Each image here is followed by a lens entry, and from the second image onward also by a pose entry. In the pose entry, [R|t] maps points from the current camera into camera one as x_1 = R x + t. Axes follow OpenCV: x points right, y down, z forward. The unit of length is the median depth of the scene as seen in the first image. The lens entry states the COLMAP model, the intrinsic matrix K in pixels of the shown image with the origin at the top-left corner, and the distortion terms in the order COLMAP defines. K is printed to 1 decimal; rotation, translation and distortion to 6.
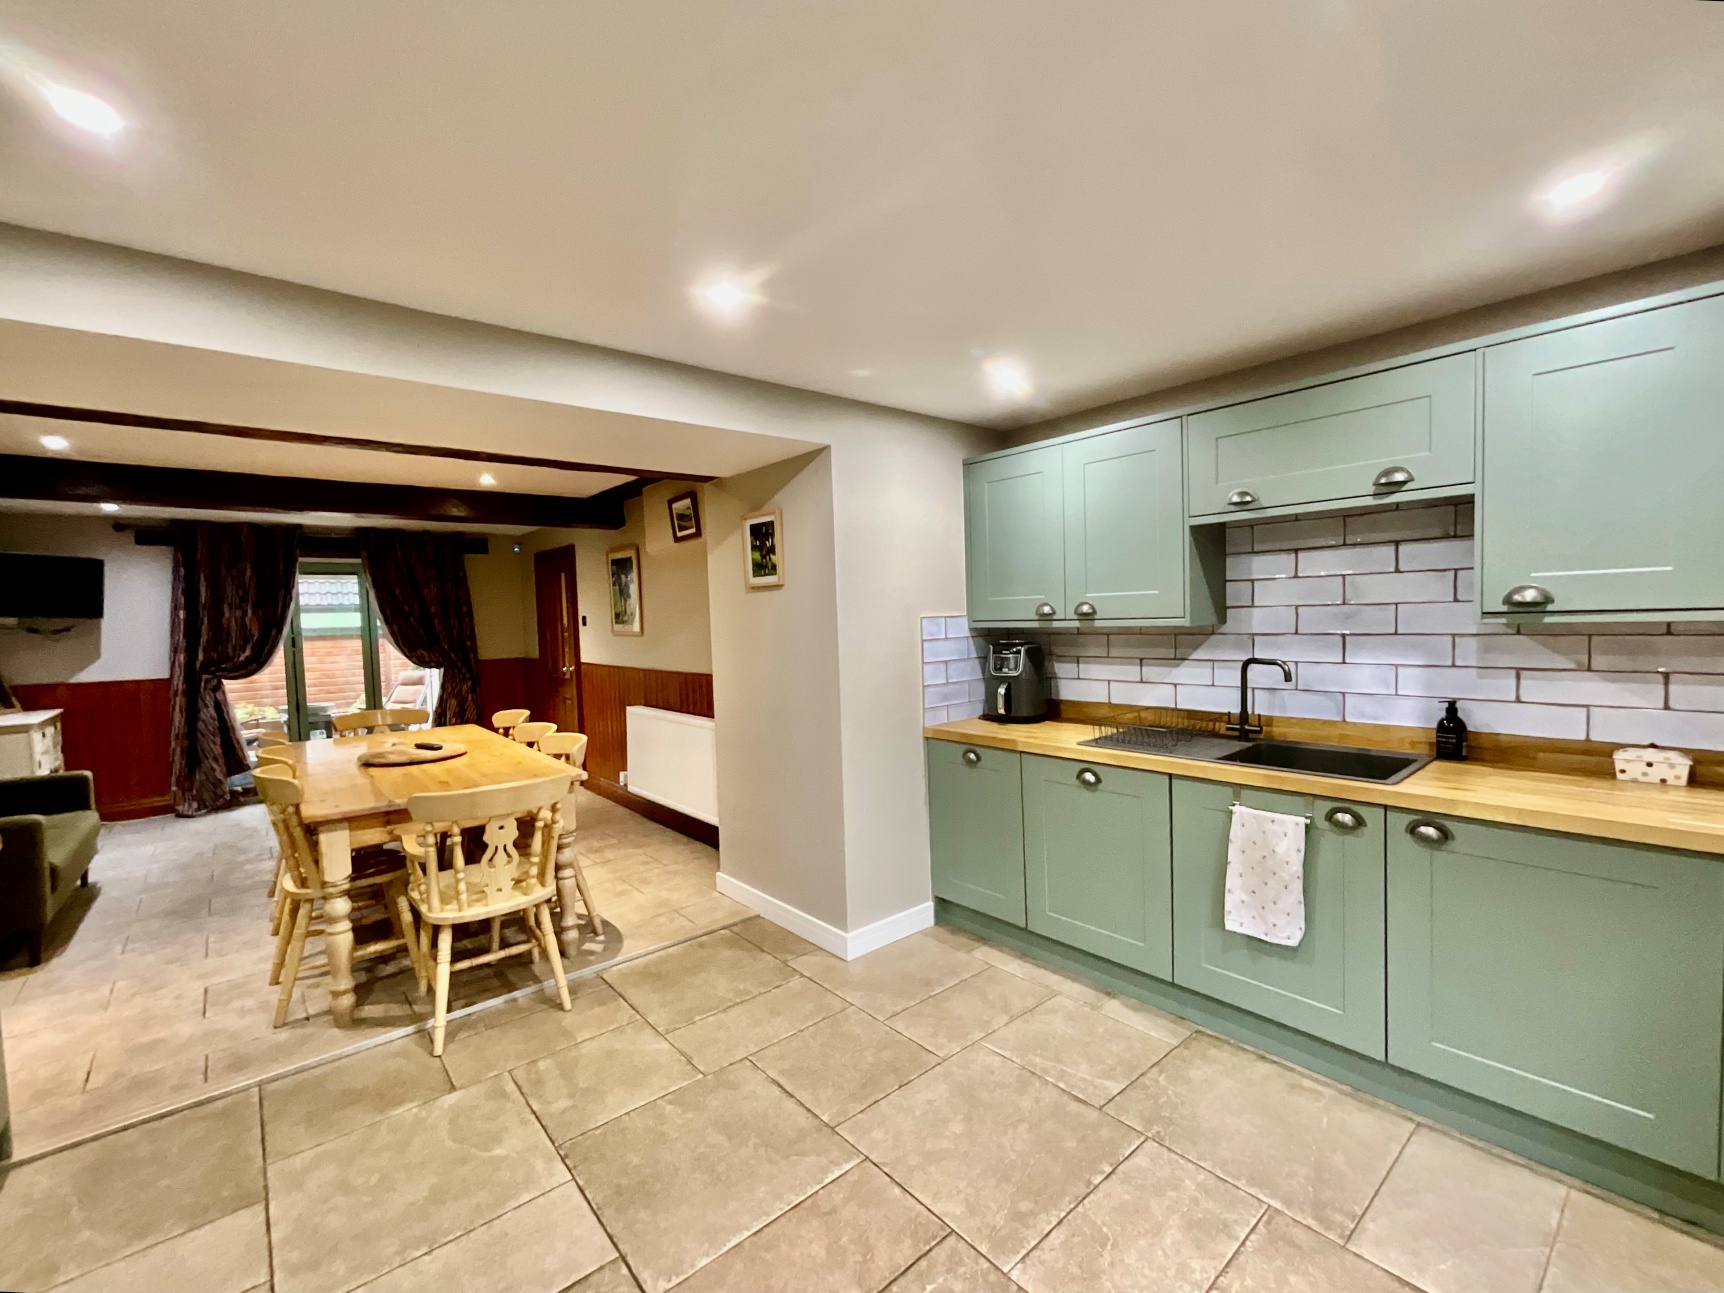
lens RADIAL K [[731.0, 0, 862.0], [0, 731.0, 646.5], [0, 0, 1]] dist [0.001086, 0.000207]
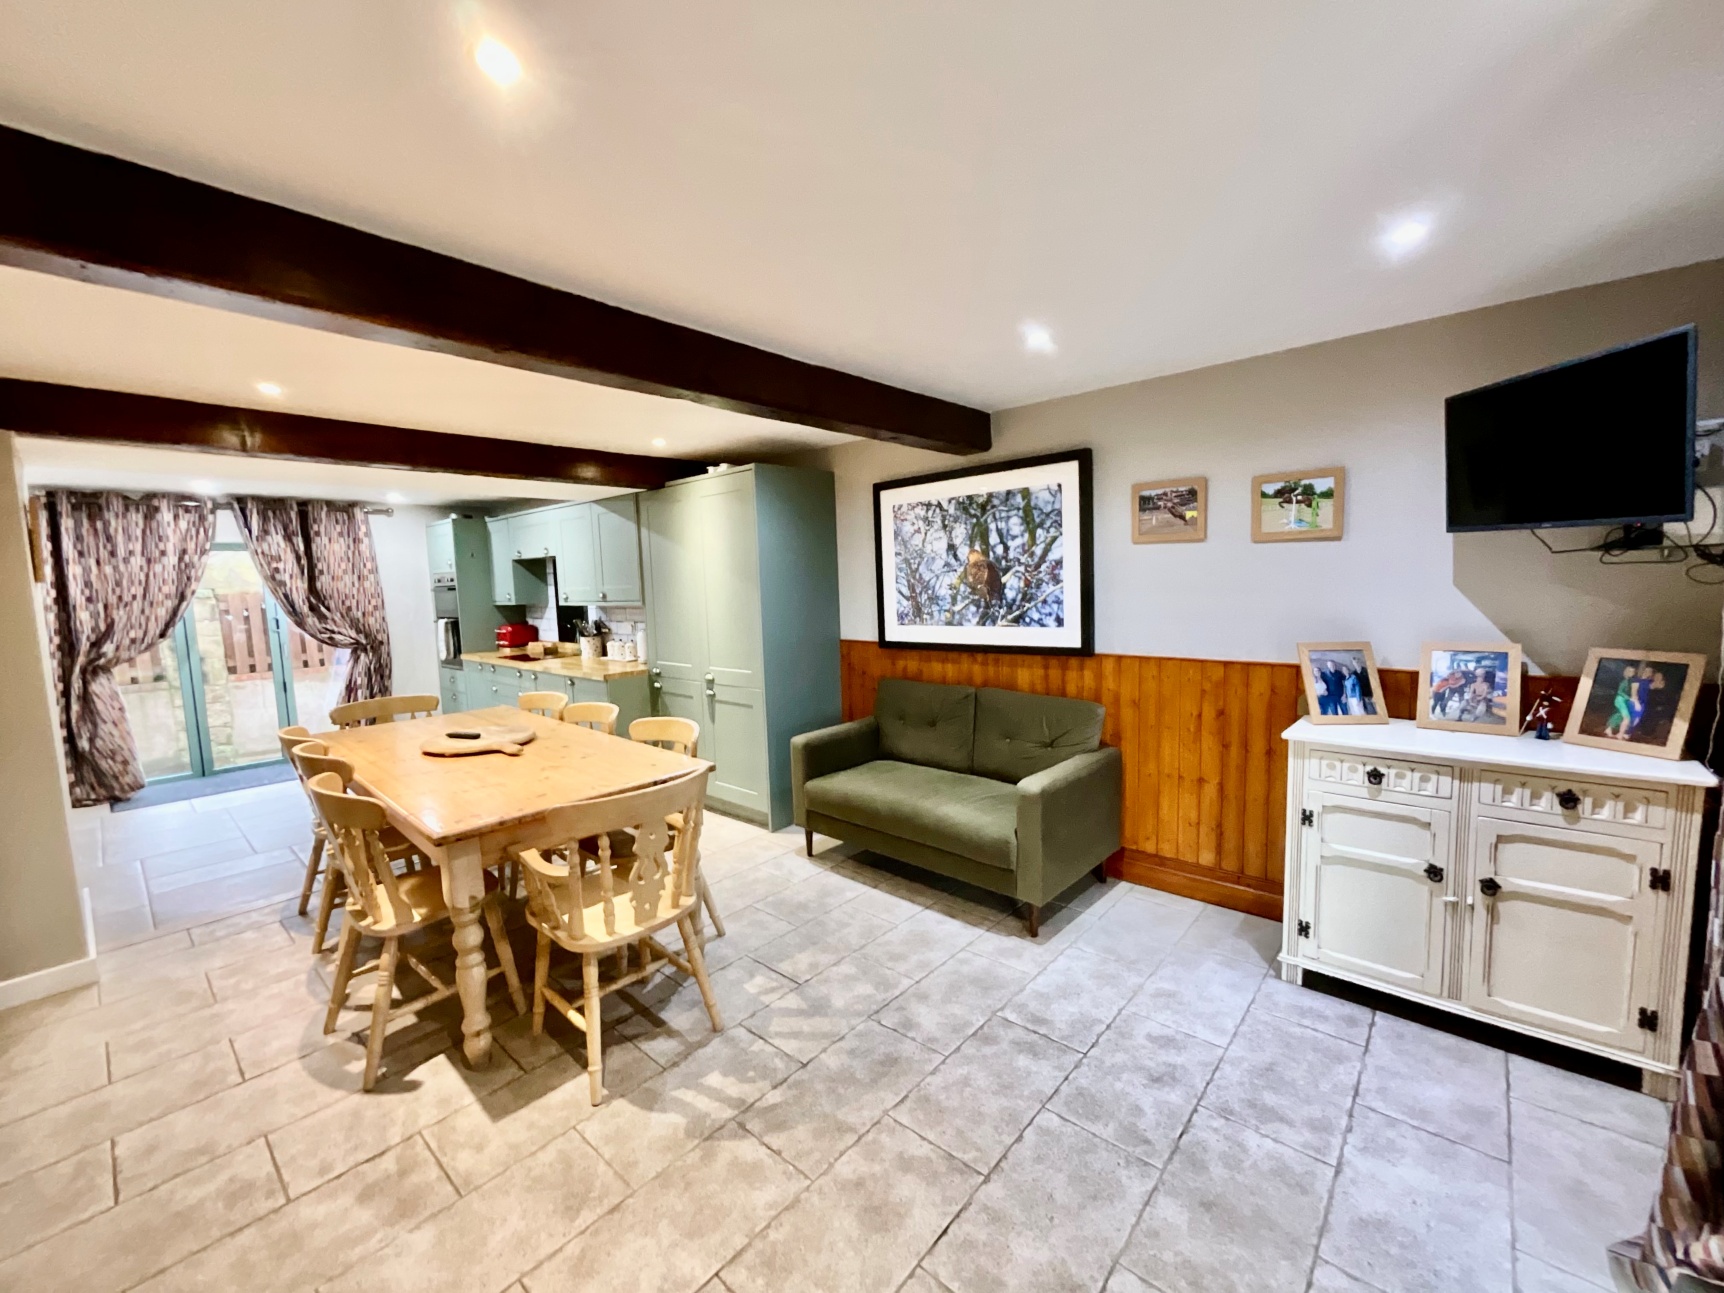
lens RADIAL K [[687.6, 0, 860.5], [0, 687.6, 652.2], [0, 0, 1]] dist [-0.001464, 0.000033]
pose [[-0.989885, 0.067073, -0.125019, -0.640894], [0.048120, 0.987683, 0.148882, -0.042722], [0.133465, 0.141360, -0.980920, 1.237421]]
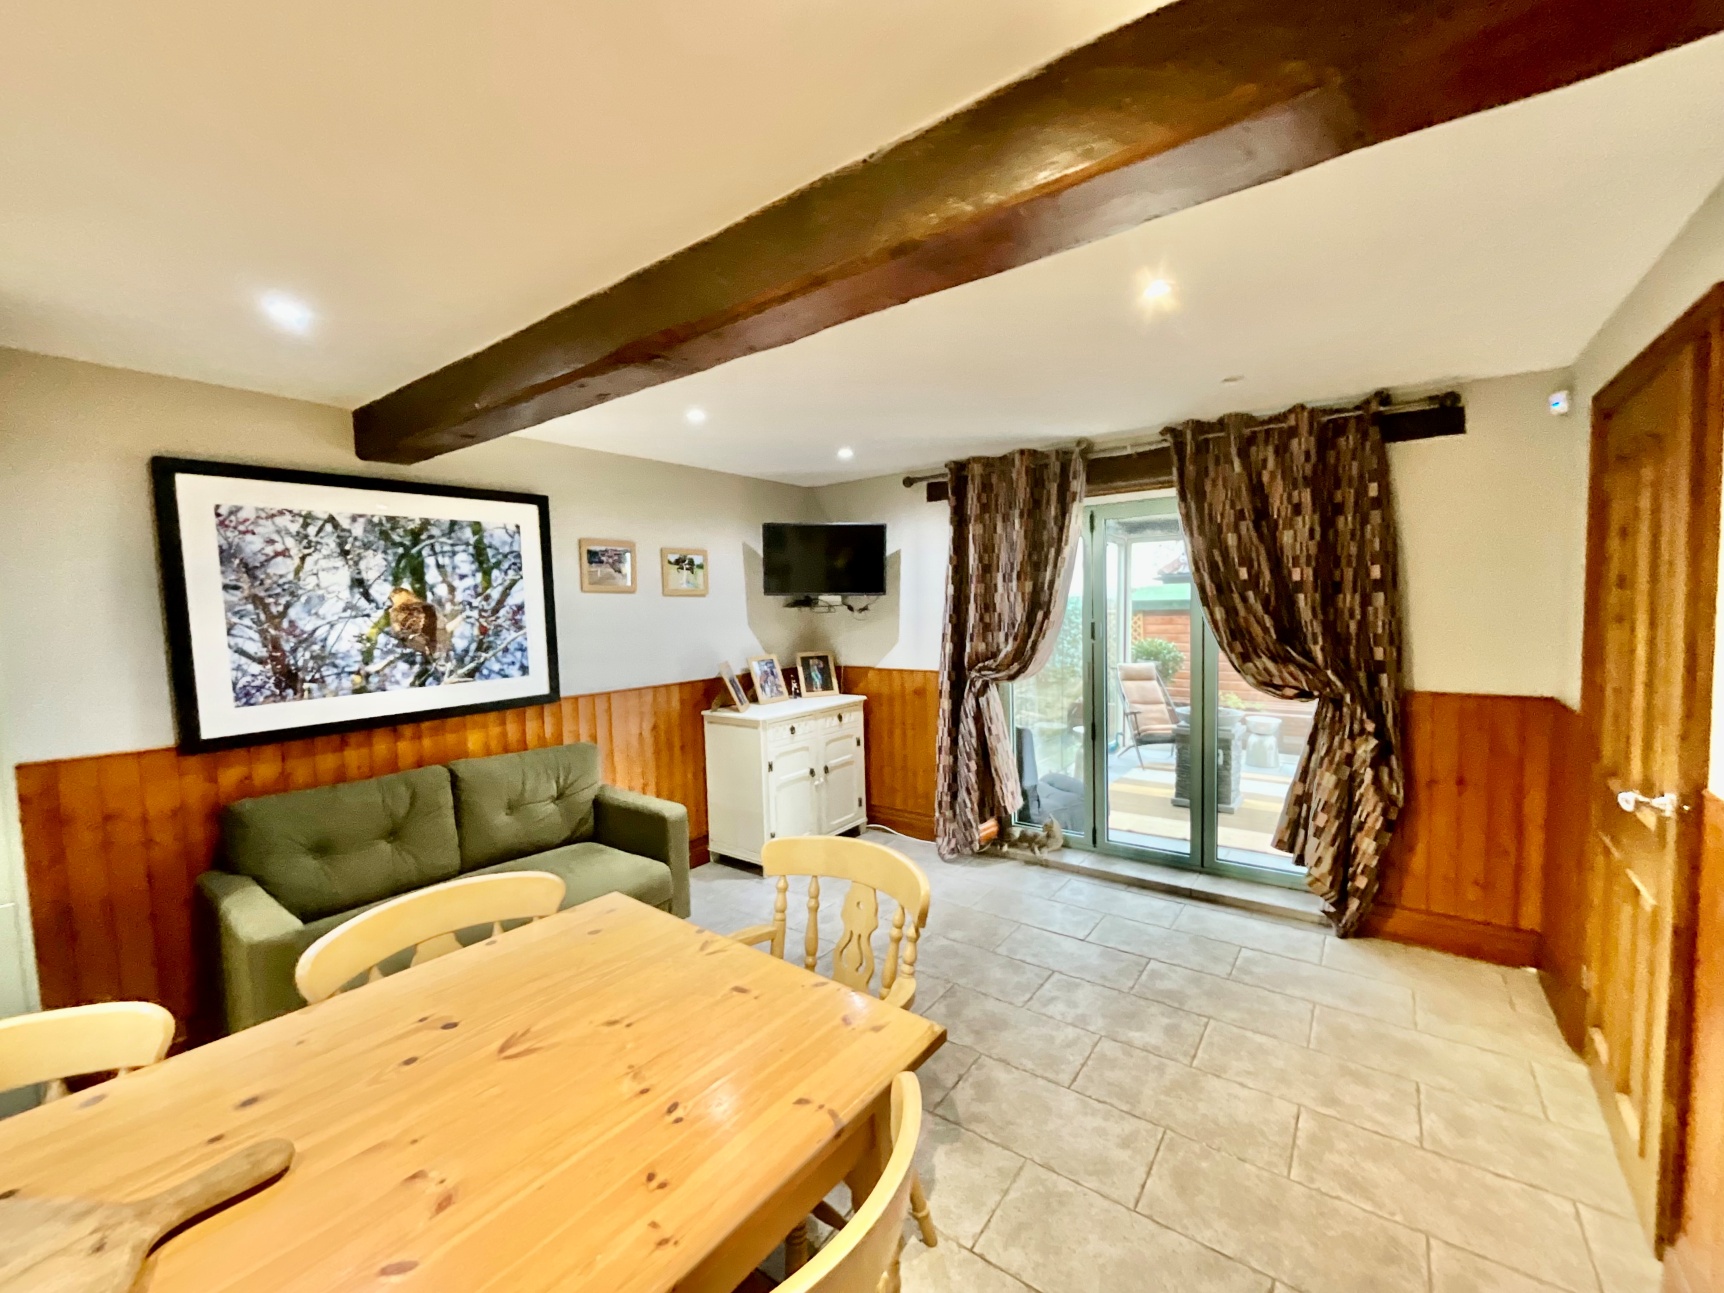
lens RADIAL K [[701.9, 0, 852.4], [0, 701.9, 646.2], [0, 0, 1]] dist [0.002122, 0.001199]
pose [[0.205440, 0.080685, -0.975338, -0.262807], [-0.023215, 0.996717, 0.077564, -0.041745], [0.978394, 0.006708, 0.206639, 0.799837]]
